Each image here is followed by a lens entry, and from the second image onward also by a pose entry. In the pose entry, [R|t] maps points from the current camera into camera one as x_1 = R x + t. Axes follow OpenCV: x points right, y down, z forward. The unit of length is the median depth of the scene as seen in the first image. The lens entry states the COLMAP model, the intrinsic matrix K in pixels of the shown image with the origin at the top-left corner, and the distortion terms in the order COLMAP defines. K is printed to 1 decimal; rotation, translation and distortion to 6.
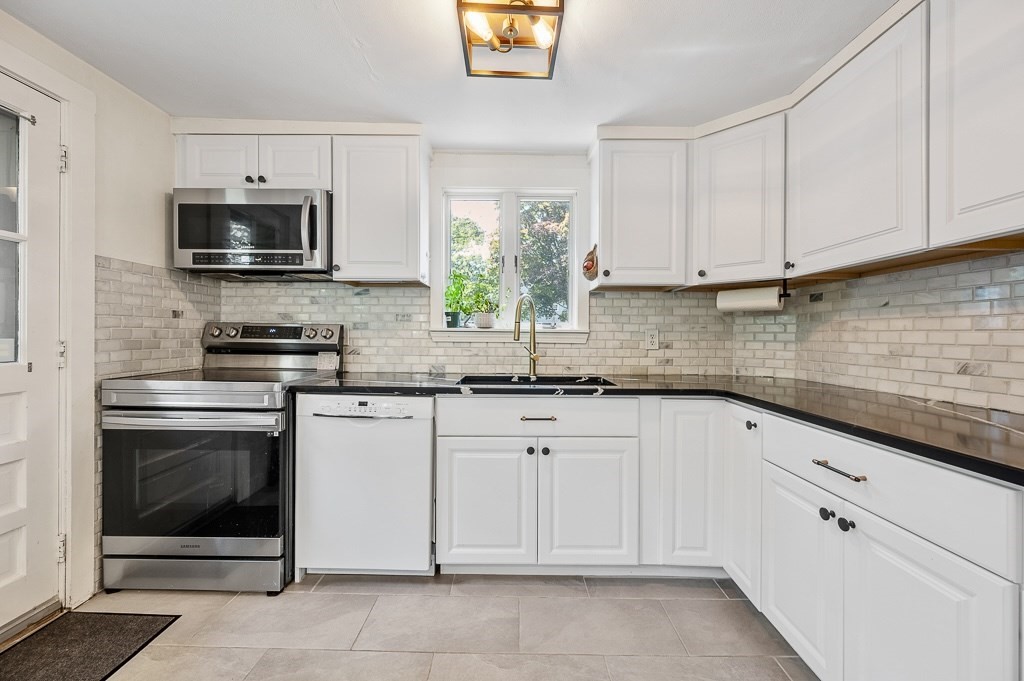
lens RADIAL K [[405.4, 0, 512.7], [0, 405.4, 338.1], [0, 0, 1]] dist [-0.002772, 0.000600]
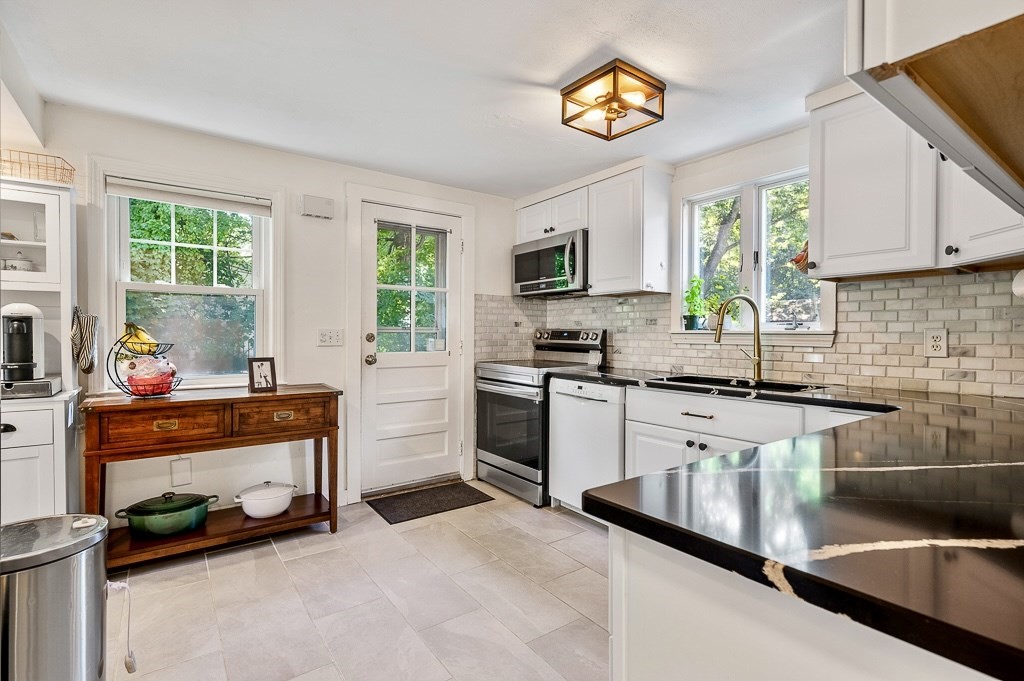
lens RADIAL K [[480.9, 0, 512.9], [0, 480.9, 342.7], [0, 0, 1]] dist [0.004502, 0.000474]
pose [[0.590770, 0.007305, -0.806807, 0.674481], [-0.004316, 0.999973, 0.005893, 0.001296], [0.806829, 0.000001, 0.590786, -0.120913]]
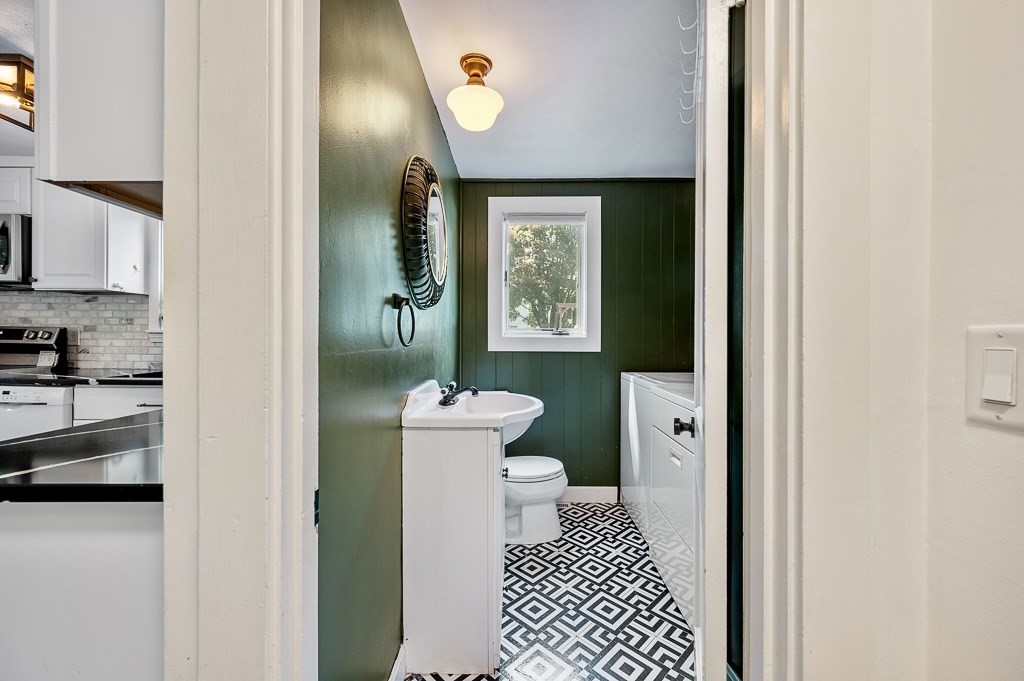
lens RADIAL K [[405.4, 0, 515.5], [0, 405.4, 339.4], [0, 0, 1]] dist [-0.002772, 0.000600]
pose [[0.999995, -0.000354, -0.003256, 0.974074], [0.000350, 0.999999, -0.001219, 0.003338], [0.003256, 0.001218, 0.999994, -0.176811]]
